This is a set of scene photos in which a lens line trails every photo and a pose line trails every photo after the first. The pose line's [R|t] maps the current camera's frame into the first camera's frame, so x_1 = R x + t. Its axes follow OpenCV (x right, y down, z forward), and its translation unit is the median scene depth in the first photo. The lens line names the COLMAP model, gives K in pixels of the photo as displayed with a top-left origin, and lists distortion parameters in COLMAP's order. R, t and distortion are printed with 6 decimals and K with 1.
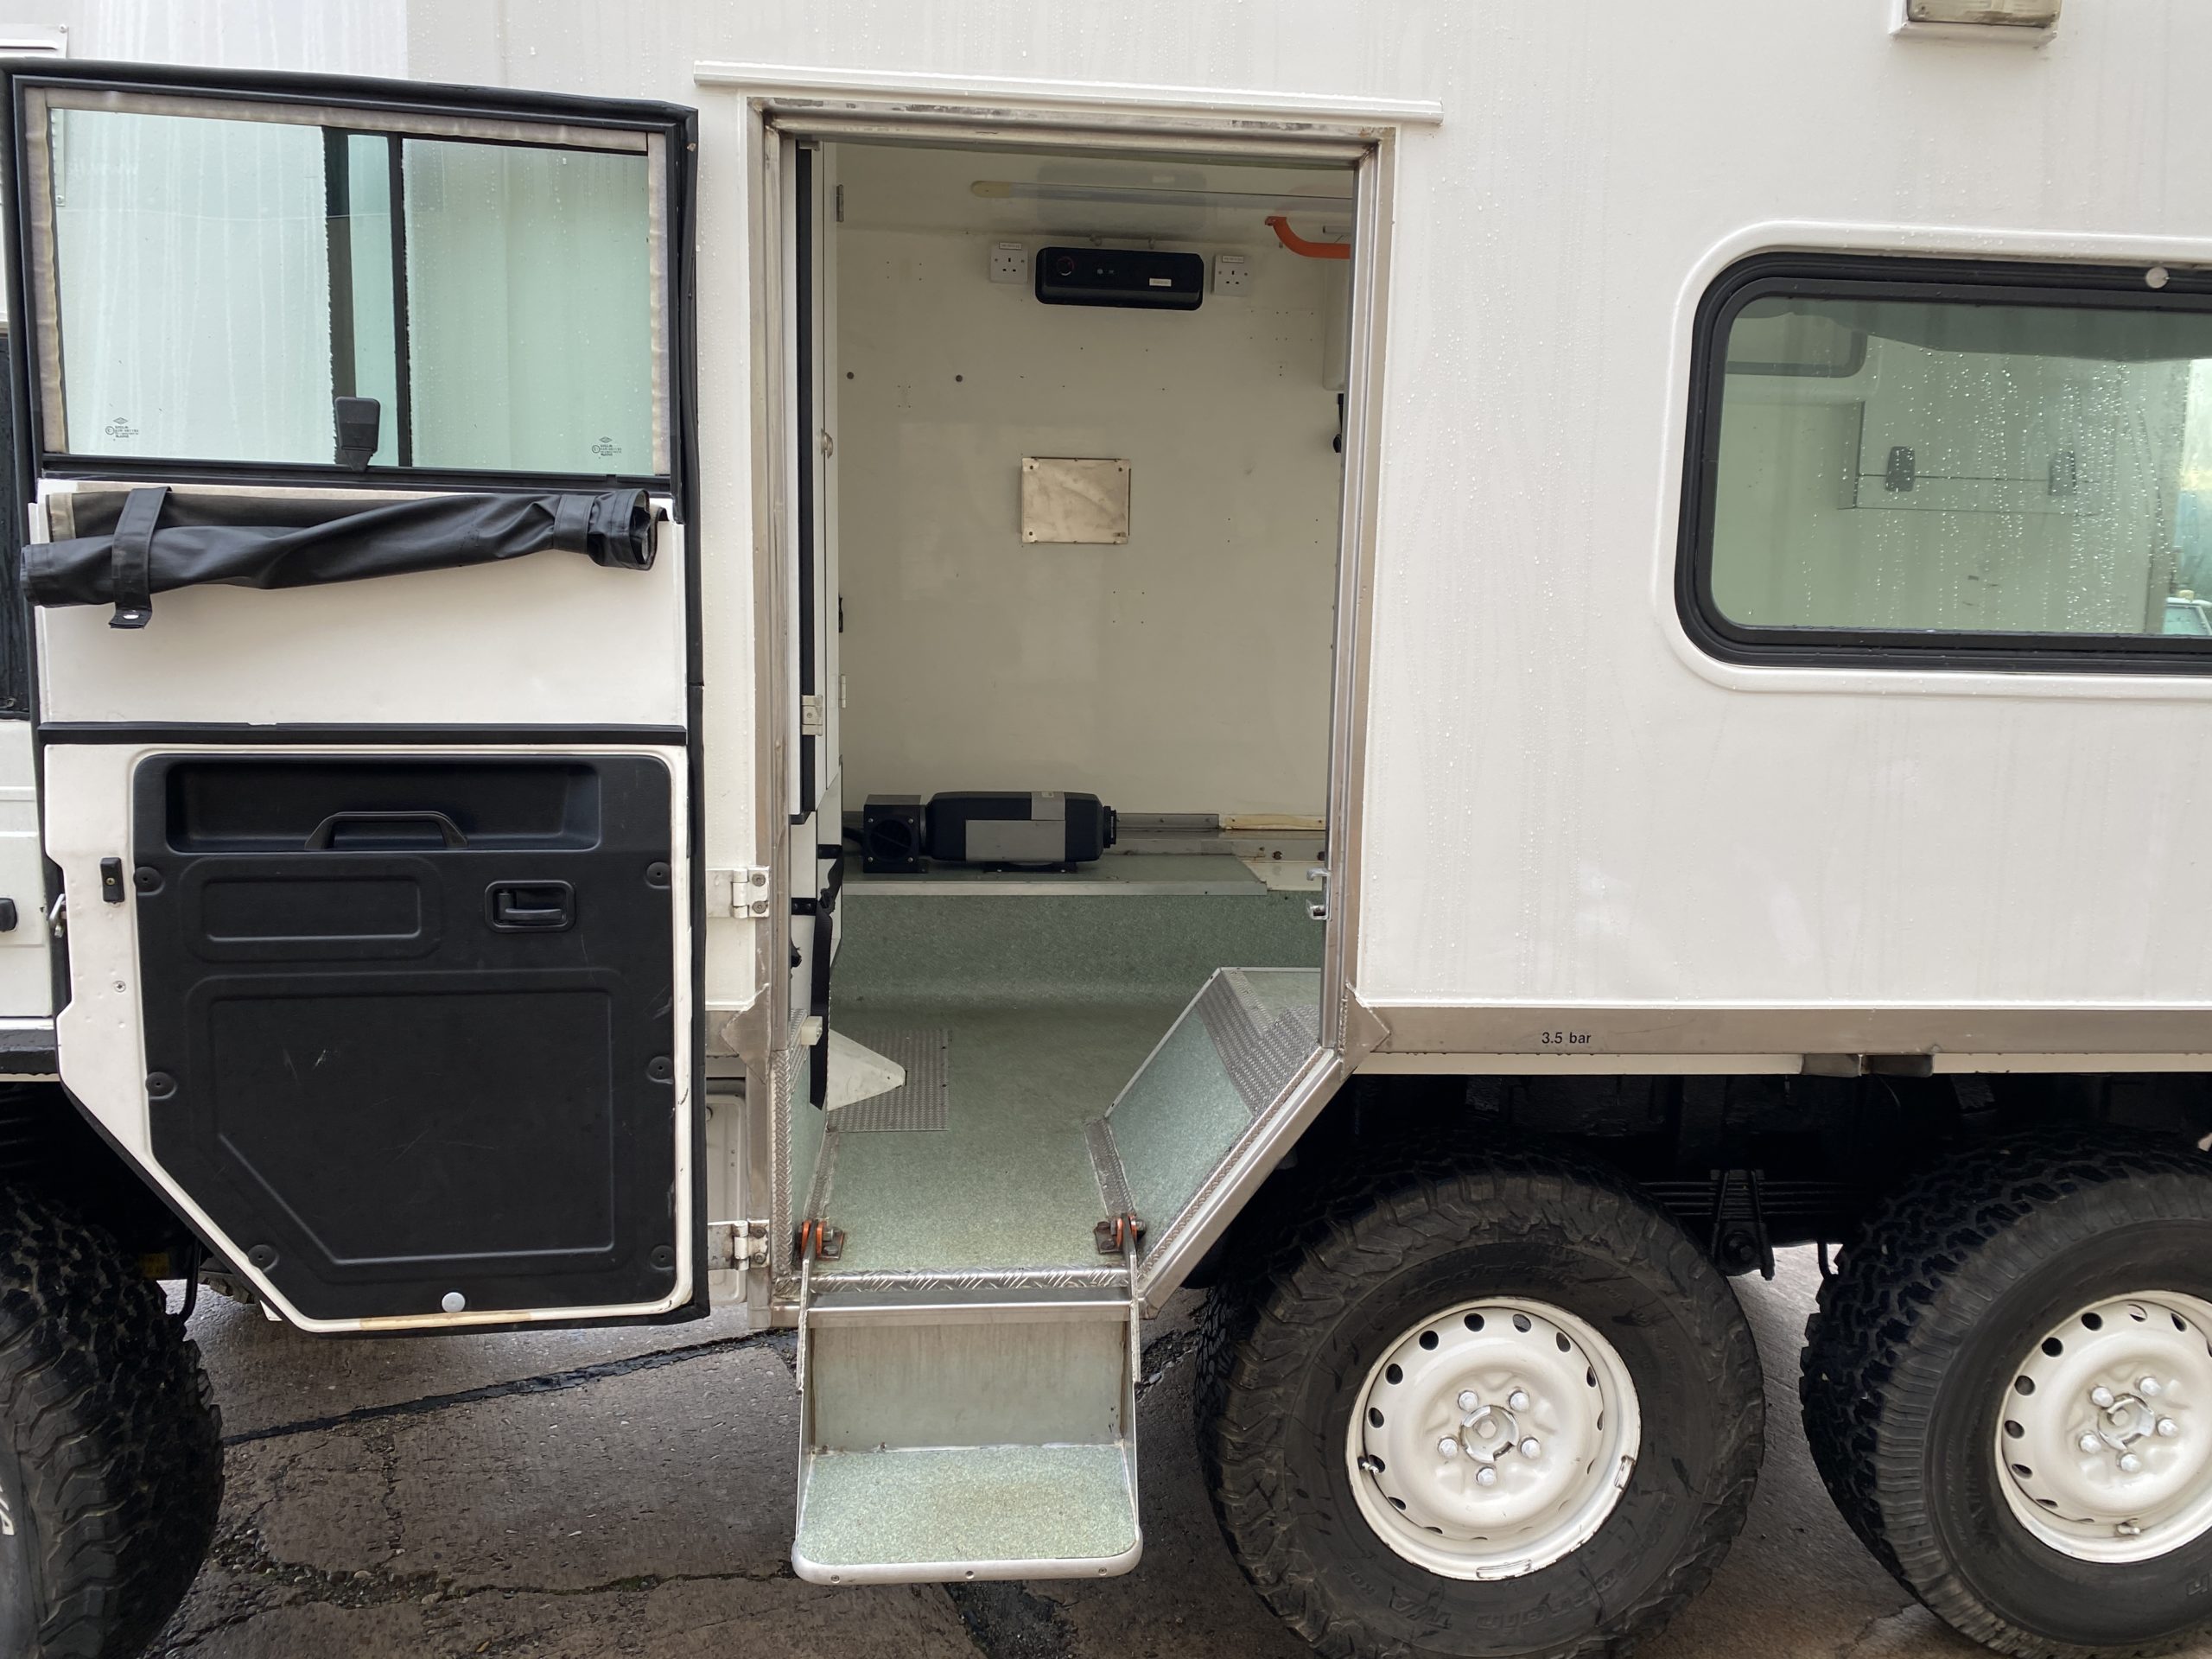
lens RADIAL K [[1688.6, 0, 1126.4], [0, 1688.6, 818.7], [0, 0, 1]] dist [0.026258, -0.021723]
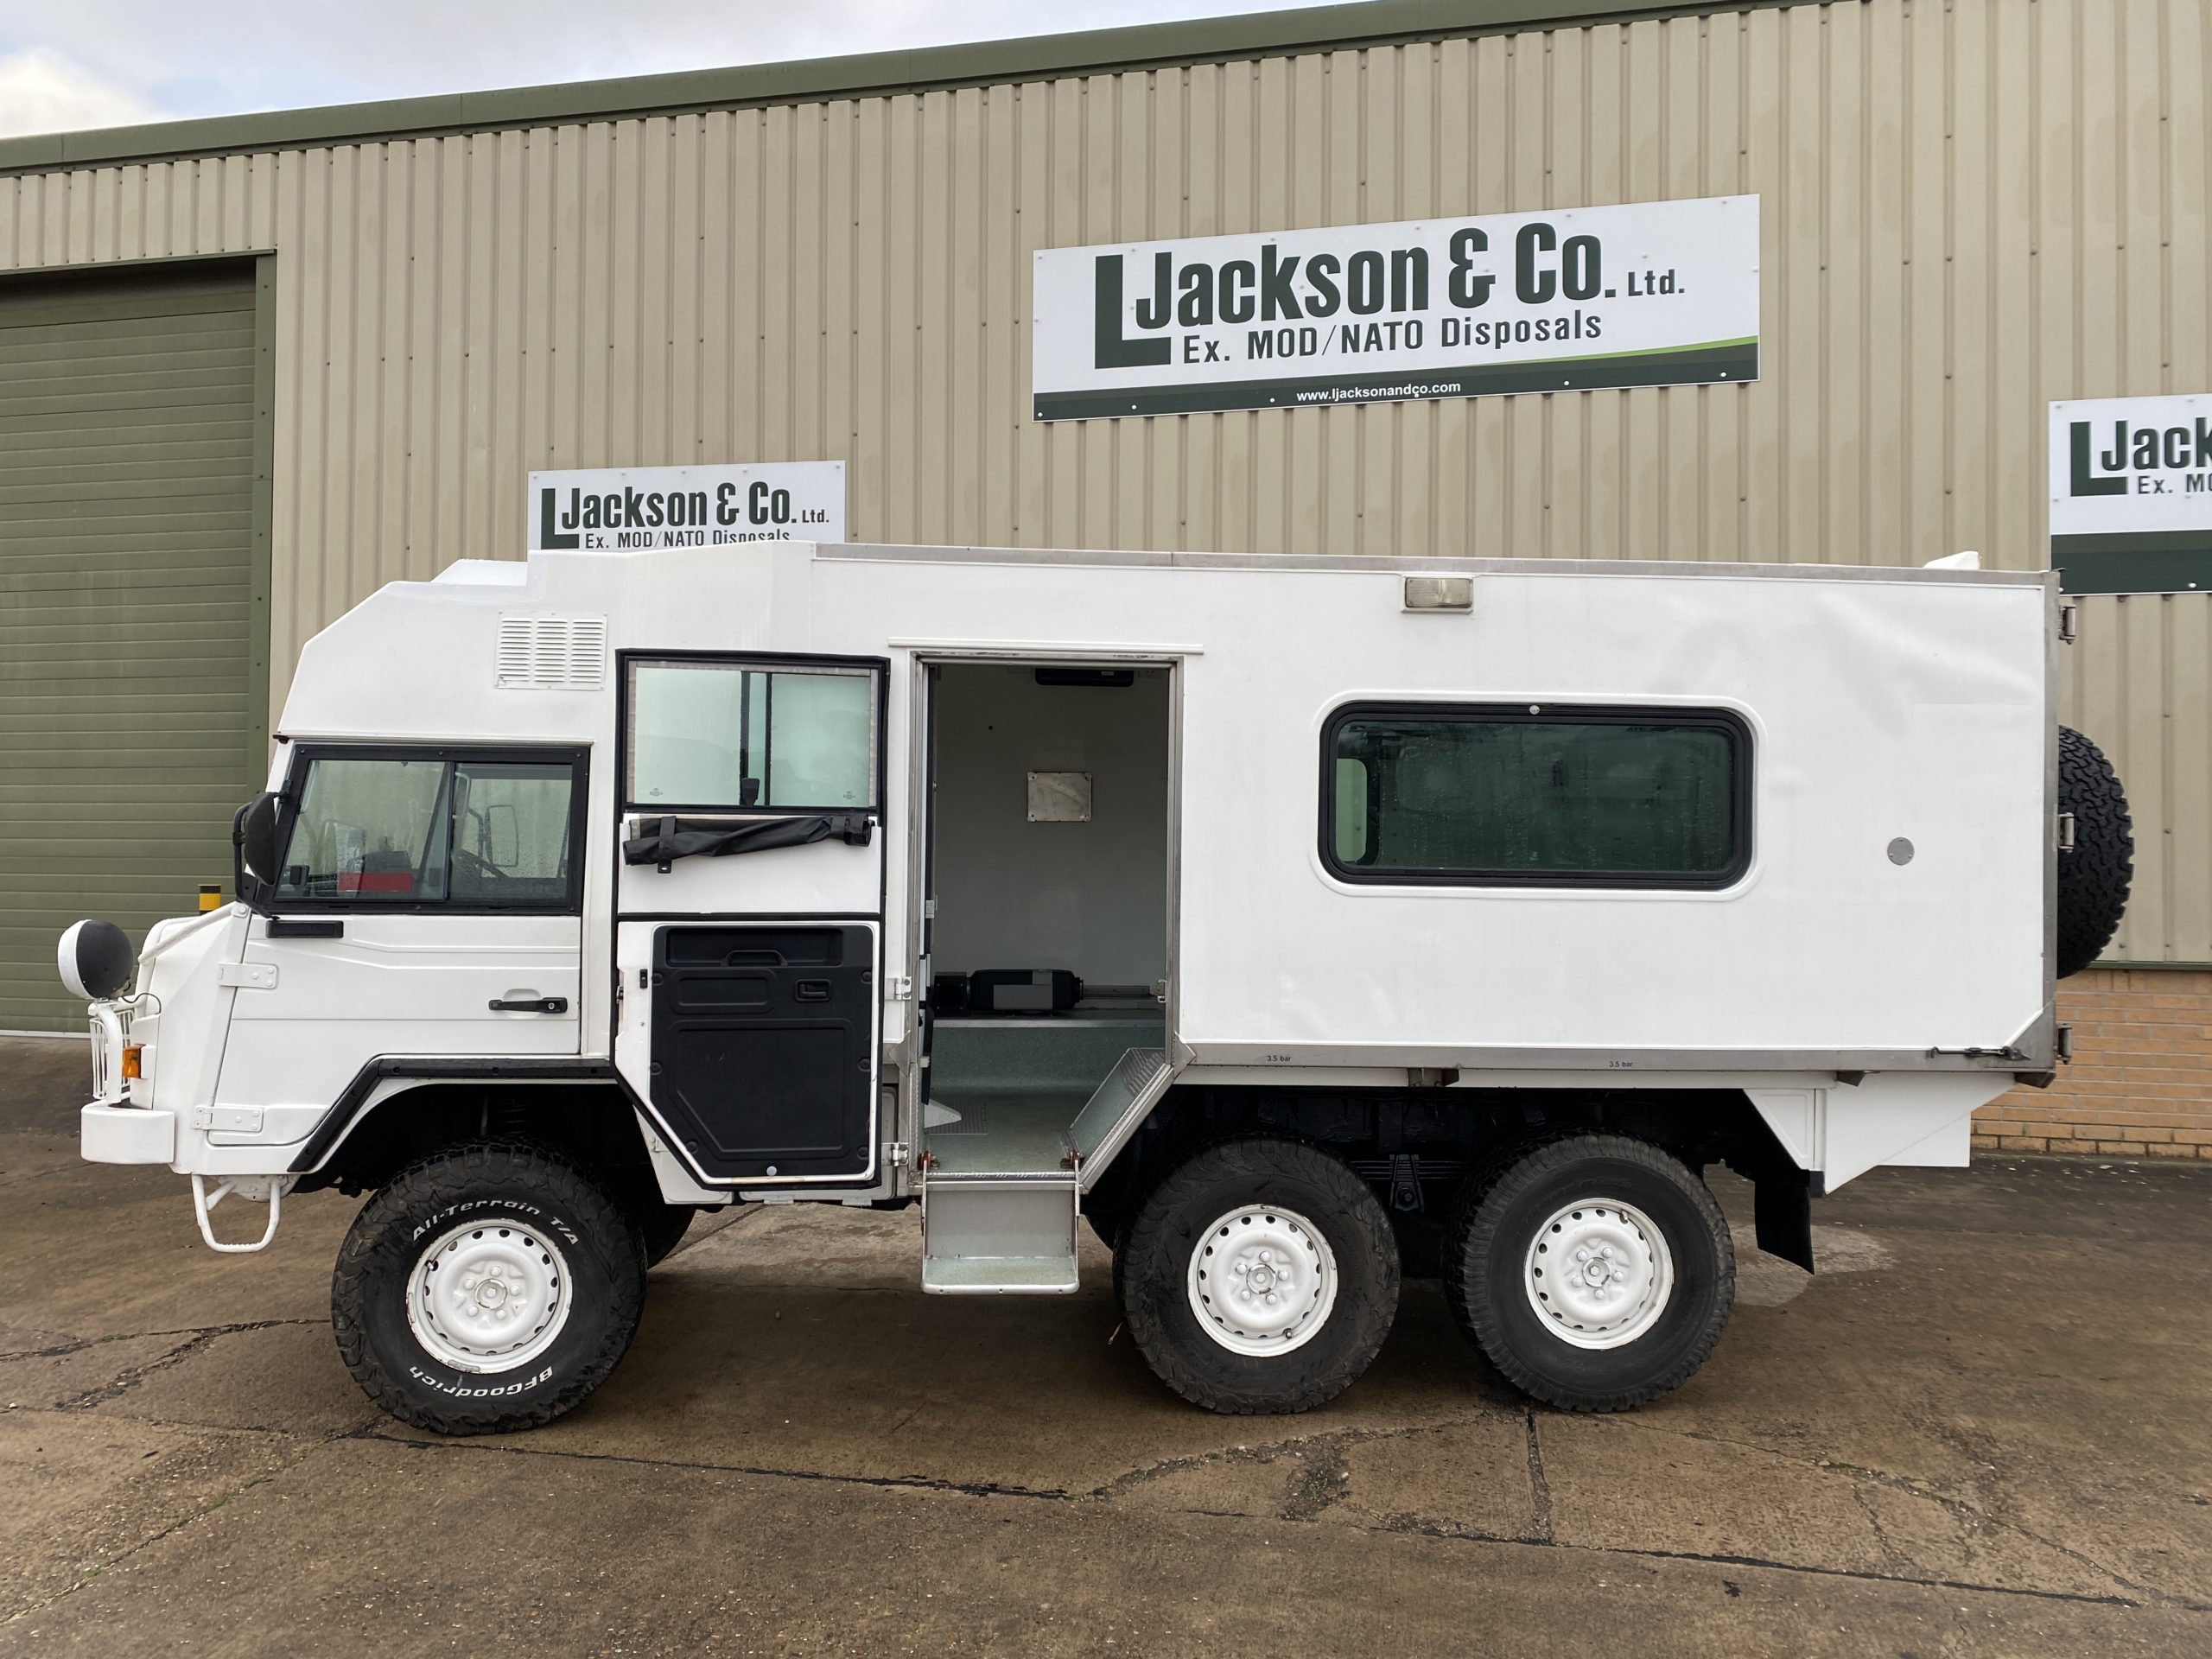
lens RADIAL K [[1688.6, 0, 1079.4], [0, 1688.6, 823.4], [0, 0, 1]] dist [0.026258, -0.021723]
pose [[0.999396, -0.009858, -0.033309, 0.089919], [0.004889, 0.989257, -0.146106, 0.160569], [0.034391, 0.145855, 0.988708, -1.275945]]
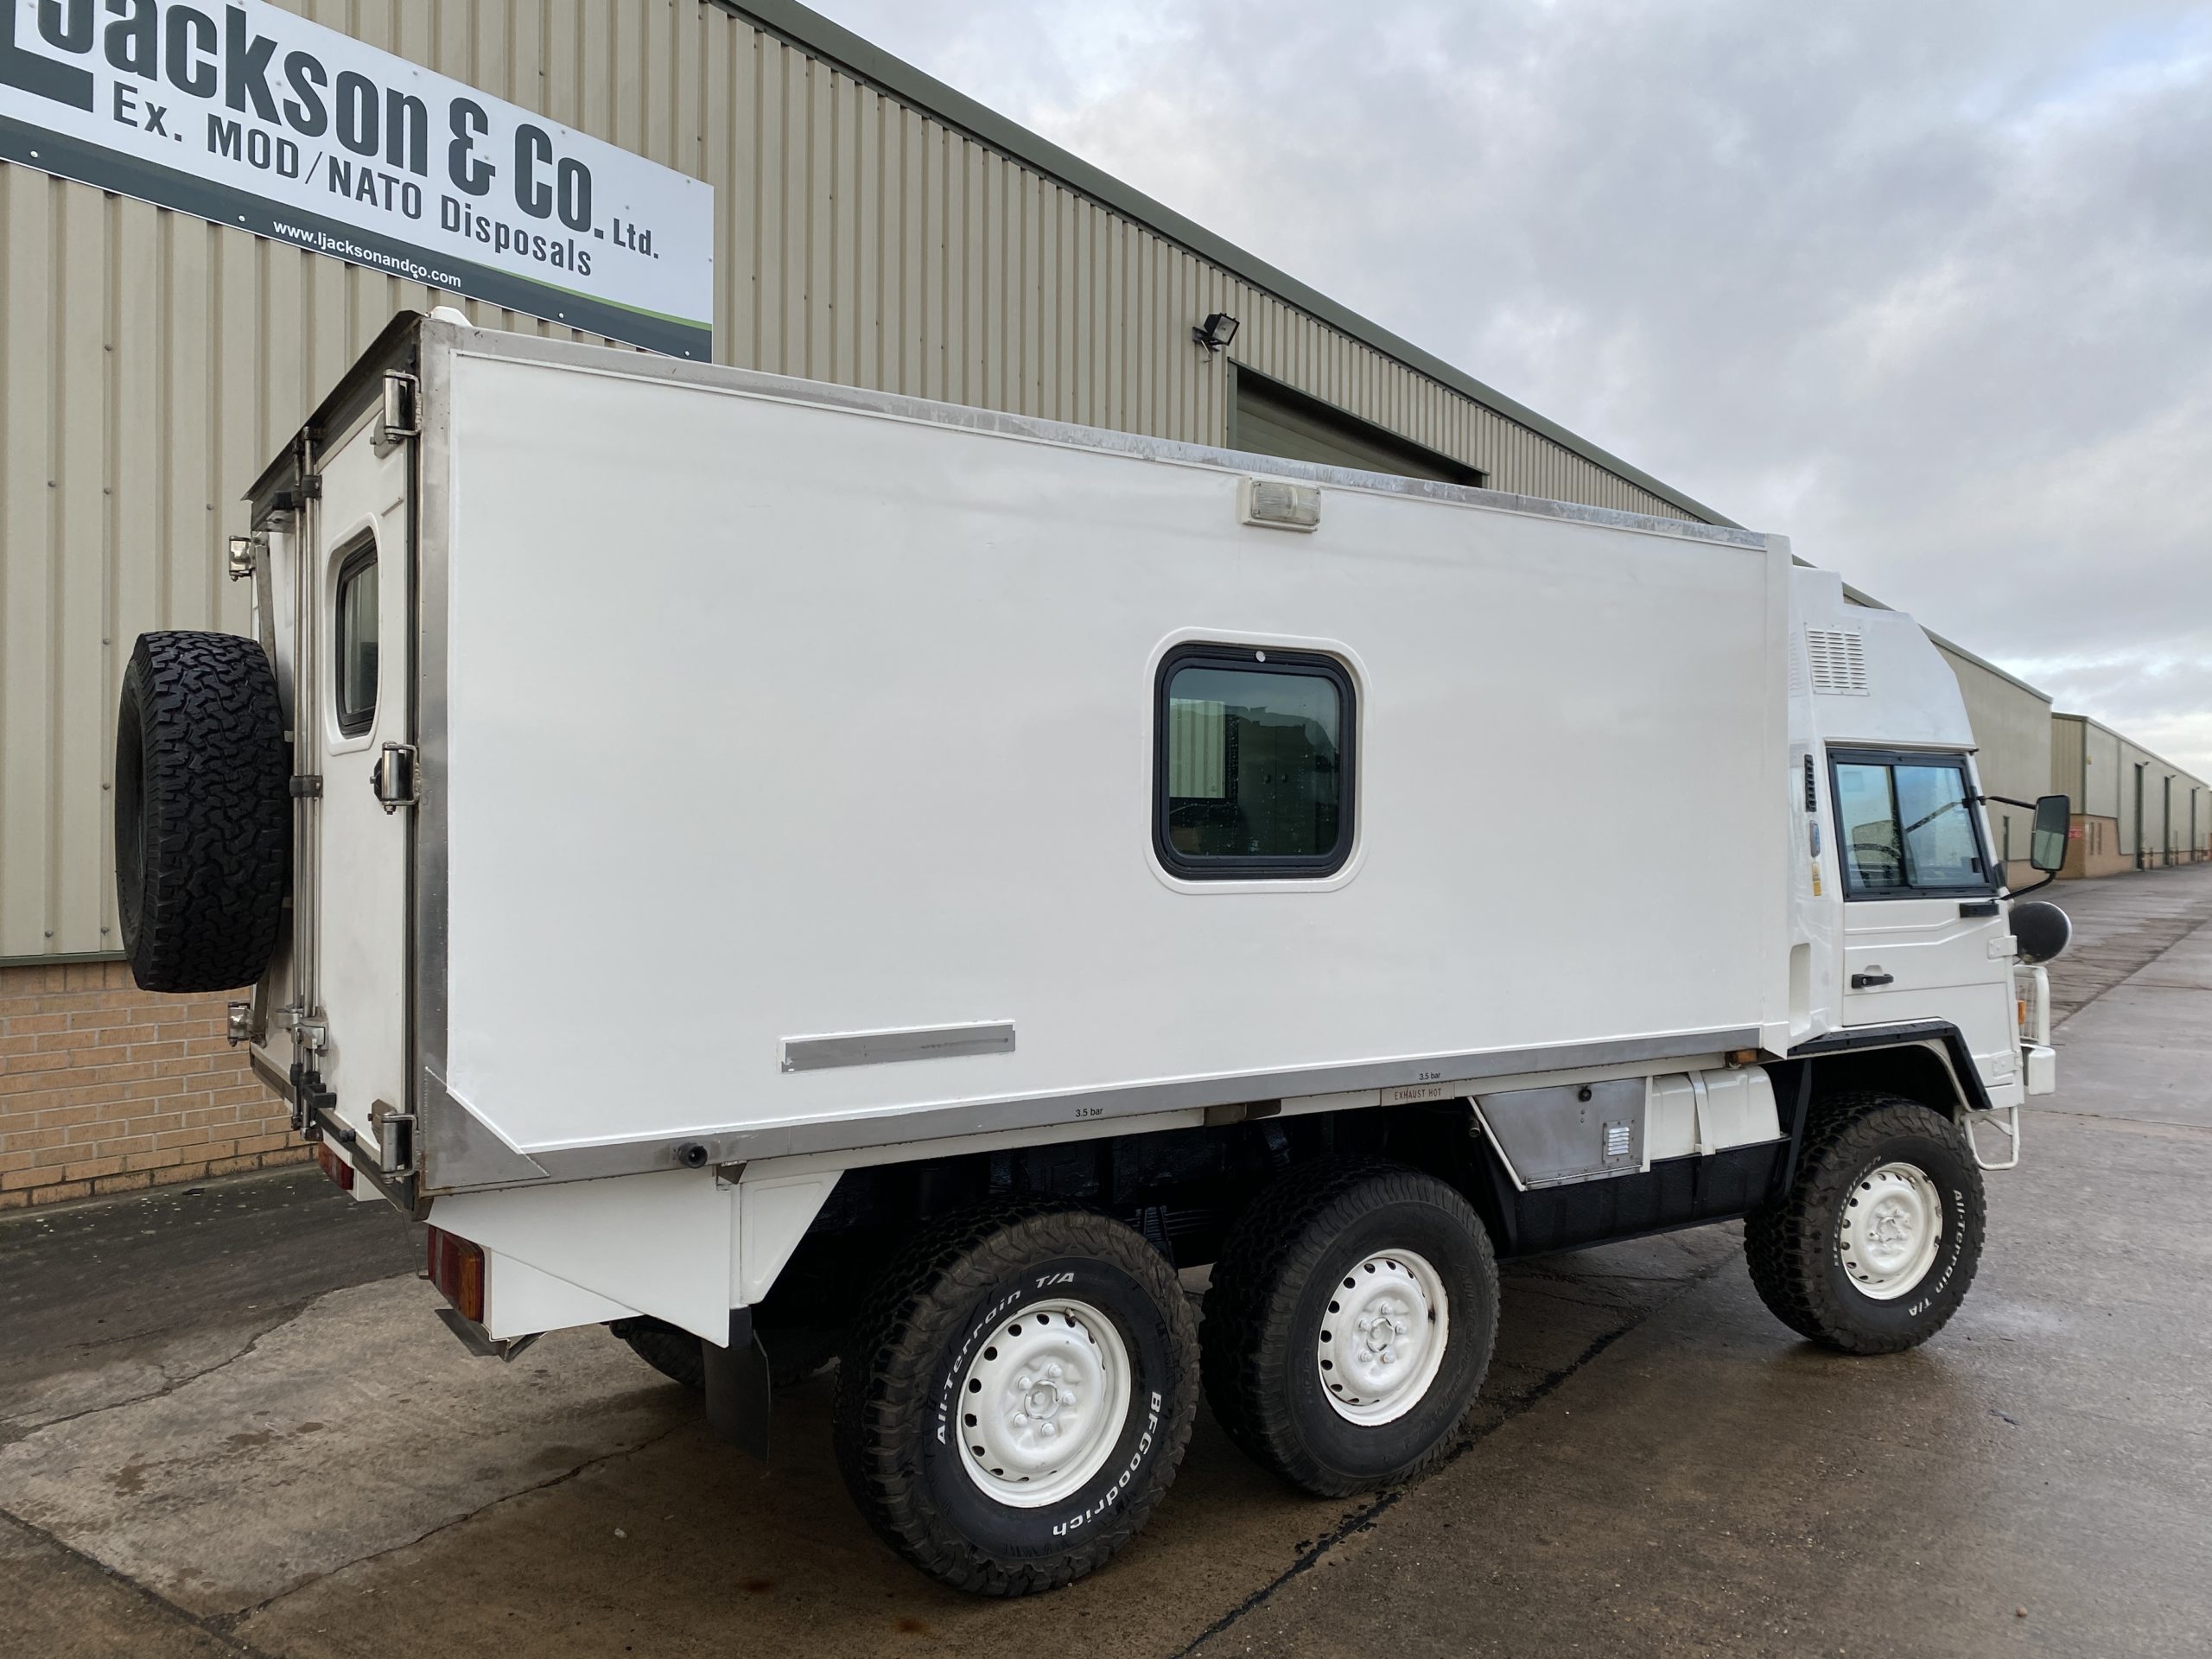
lens RADIAL K [[1688.6, 0, 1113.8], [0, 1688.6, 832.4], [0, 0, 1]] dist [0.026258, -0.021723]
pose [[0.411471, -0.013193, 0.911328, -2.039235], [0.117157, 0.992366, -0.038531, -0.079930], [-0.903862, 0.122623, 0.409875, 0.317079]]
